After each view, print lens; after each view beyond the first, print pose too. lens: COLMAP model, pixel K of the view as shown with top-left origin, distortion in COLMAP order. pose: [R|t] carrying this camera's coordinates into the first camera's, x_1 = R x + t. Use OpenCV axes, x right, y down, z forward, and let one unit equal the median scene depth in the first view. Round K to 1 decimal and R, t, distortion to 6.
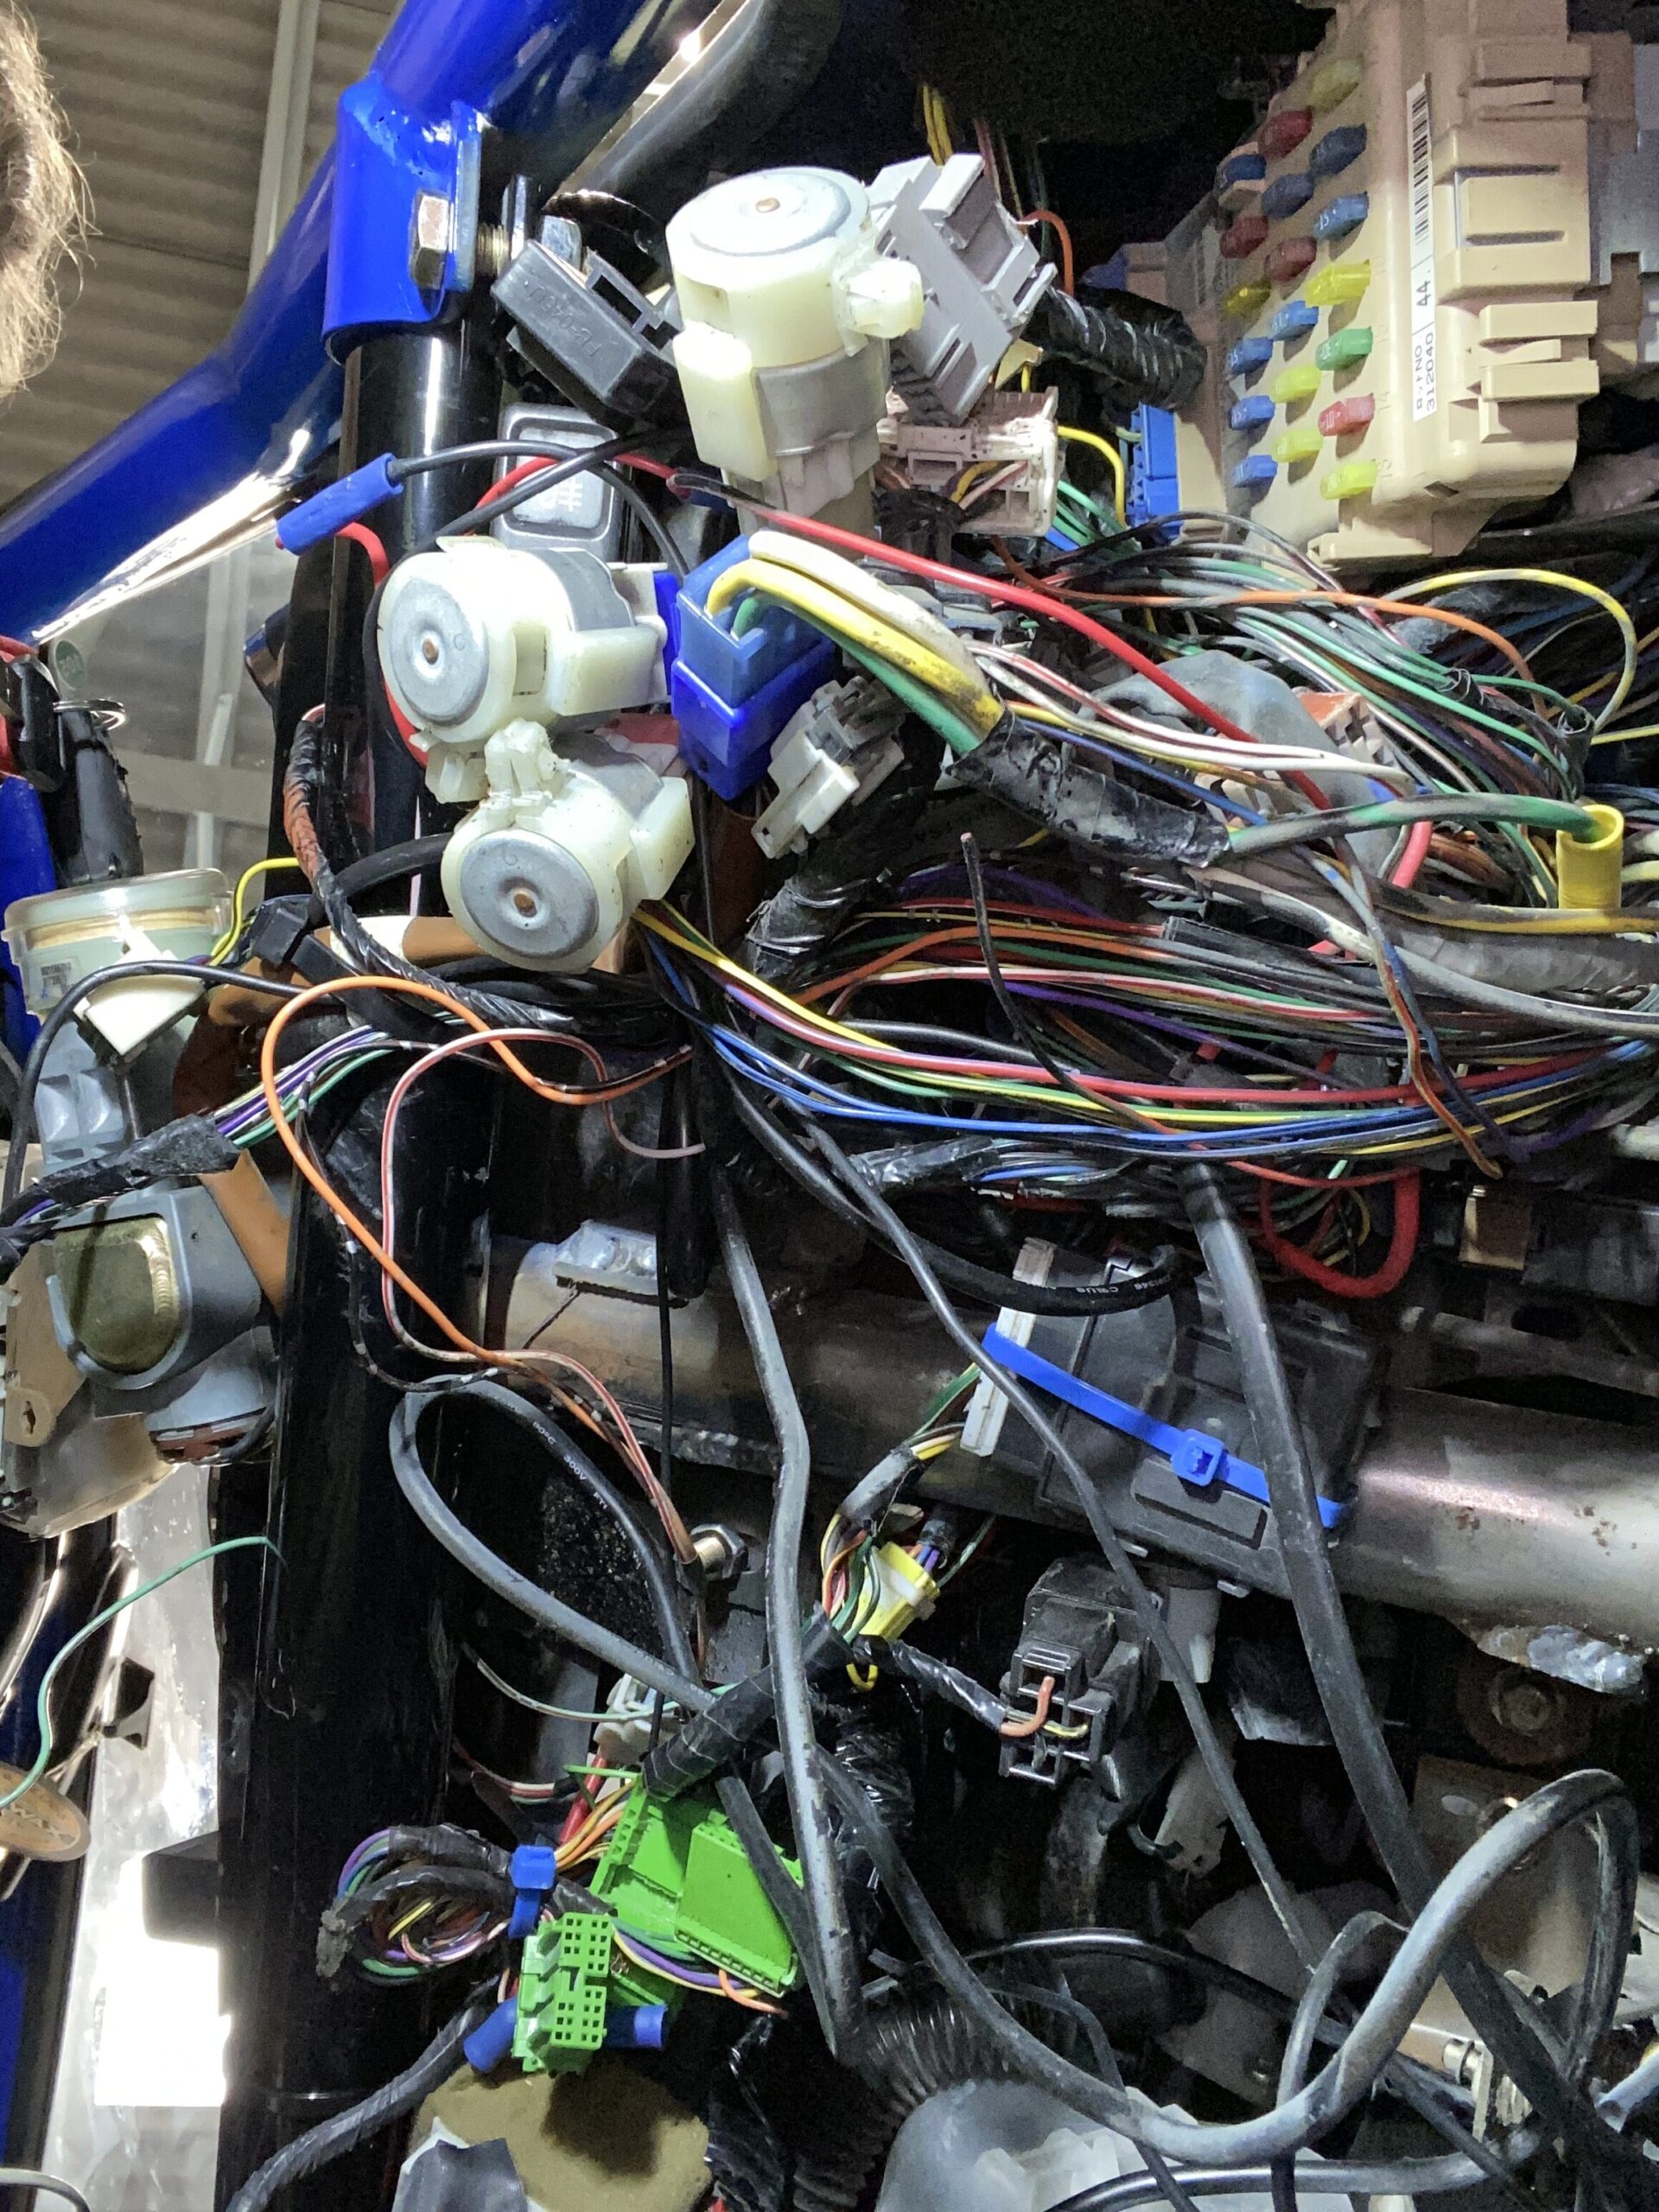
lens RADIAL K [[1939.0, 0, 823.0], [0, 1939.0, 1106.8], [0, 0, 1]] dist [0.080445, -0.022488]
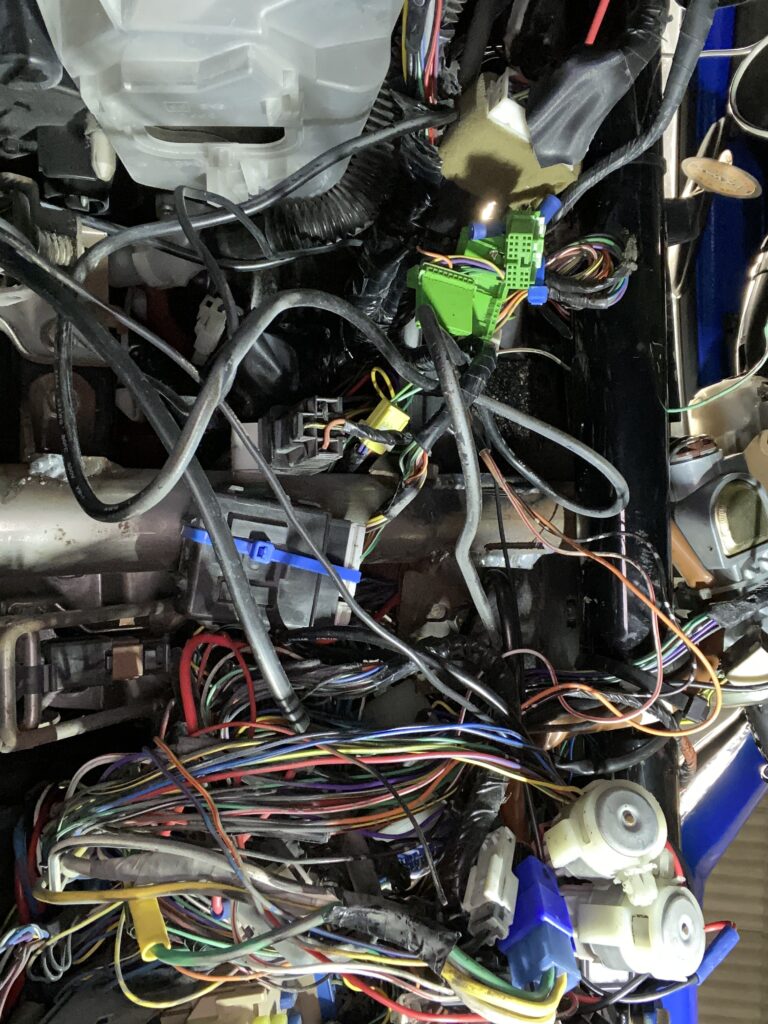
lens RADIAL K [[897.6, 0, 384.2], [0, 897.6, 511.3], [0, 0, 1]] dist [0.080445, -0.022488]
pose [[-0.991516, 0.118612, -0.053179, 0.104014], [-0.113837, -0.989834, -0.085265, 0.279650], [-0.062752, -0.078488, 0.994938, 0.026823]]
